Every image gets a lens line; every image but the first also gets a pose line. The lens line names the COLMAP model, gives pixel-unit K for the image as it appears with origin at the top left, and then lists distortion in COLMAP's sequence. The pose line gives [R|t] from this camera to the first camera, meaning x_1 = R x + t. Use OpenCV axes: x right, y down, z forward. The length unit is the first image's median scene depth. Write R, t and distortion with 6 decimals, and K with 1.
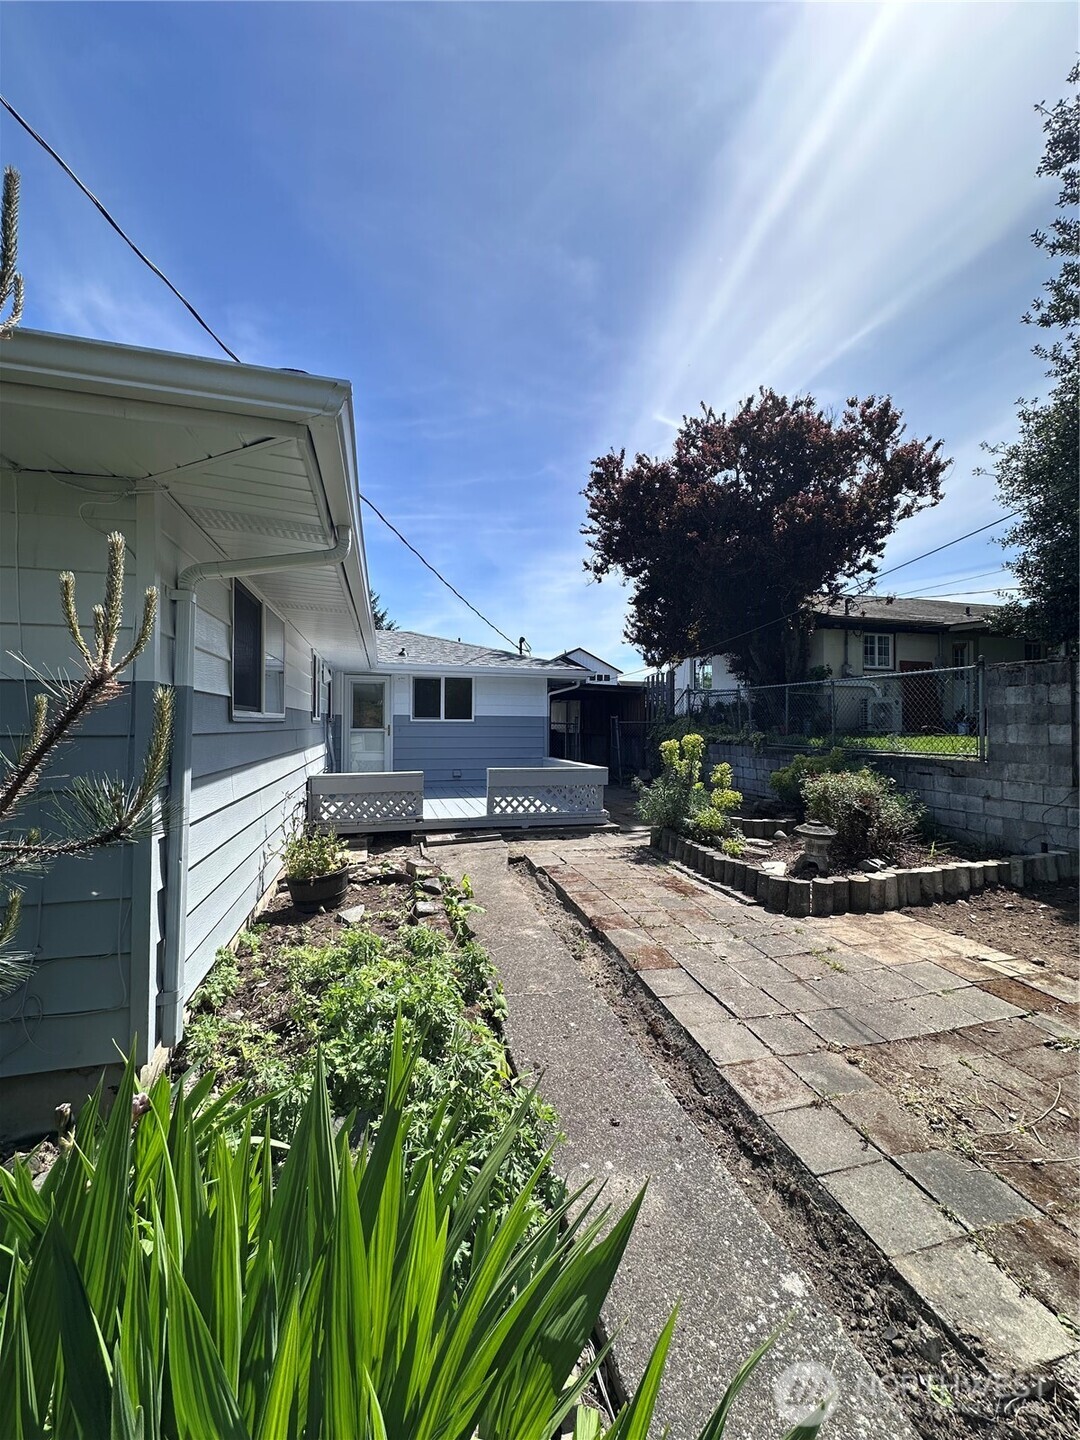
lens RADIAL K [[588.4, 0, 541.6], [0, 588.4, 718.9], [0, 0, 1]] dist [-0.000464, -0.000022]
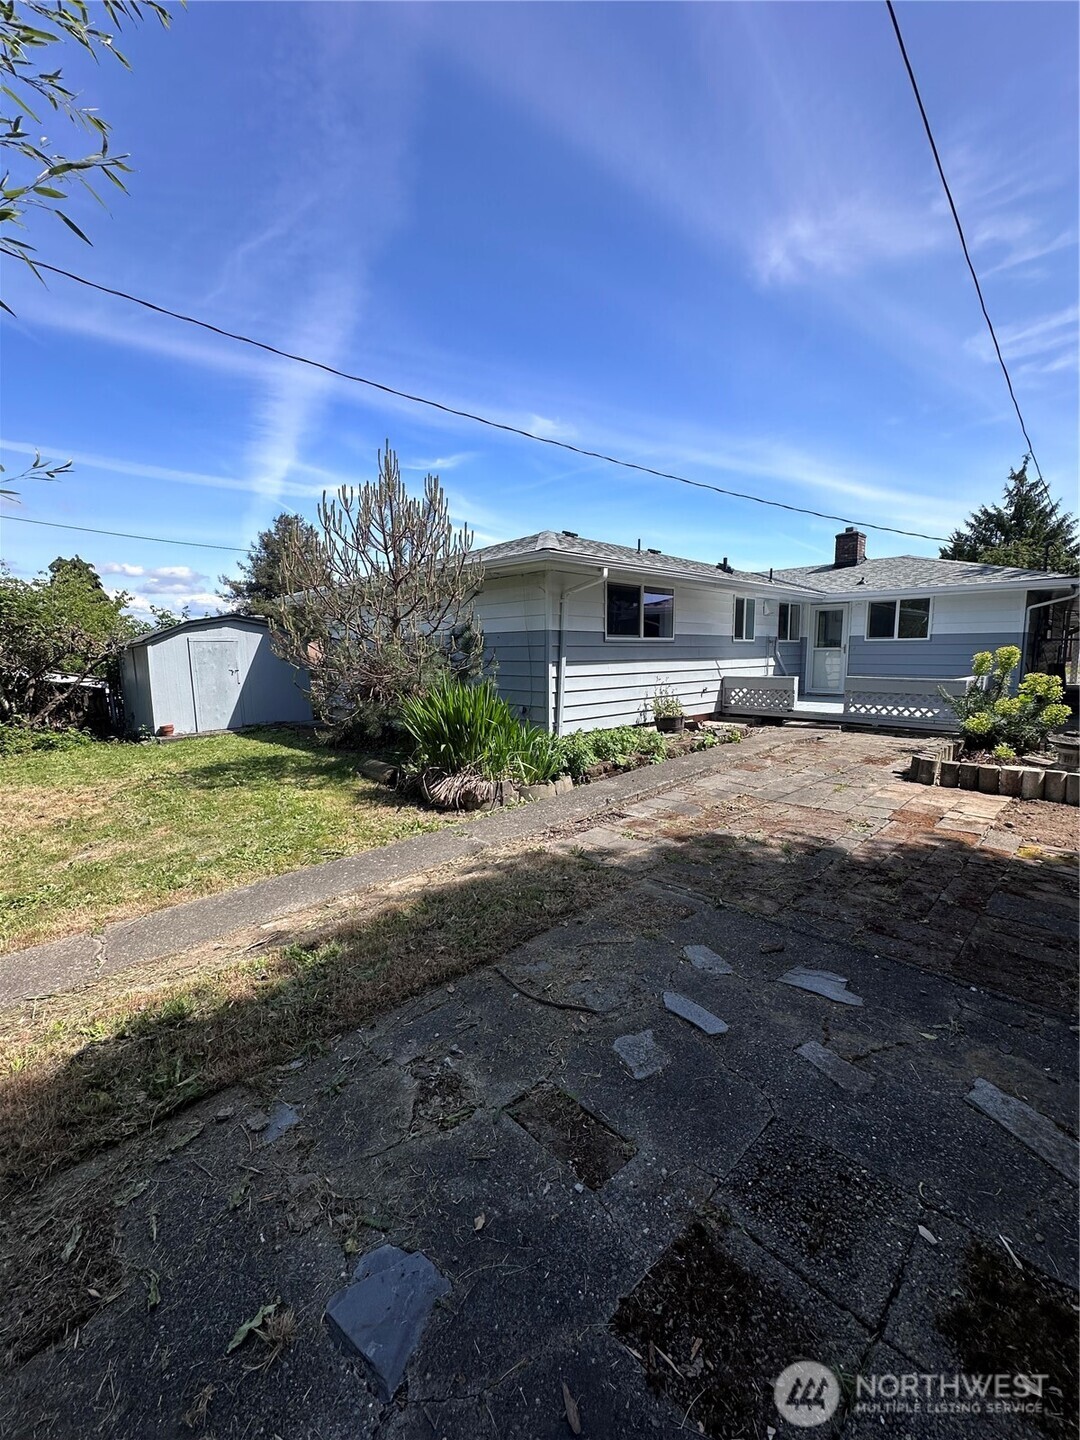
lens RADIAL K [[588.4, 0, 543.1], [0, 588.4, 722.5], [0, 0, 1]] dist [-0.000464, -0.000022]
pose [[0.523140, 0.101714, -0.846156, 0.698329], [0.015698, 0.991534, 0.128895, 0.006929], [0.852102, -0.080713, 0.517114, -0.255917]]
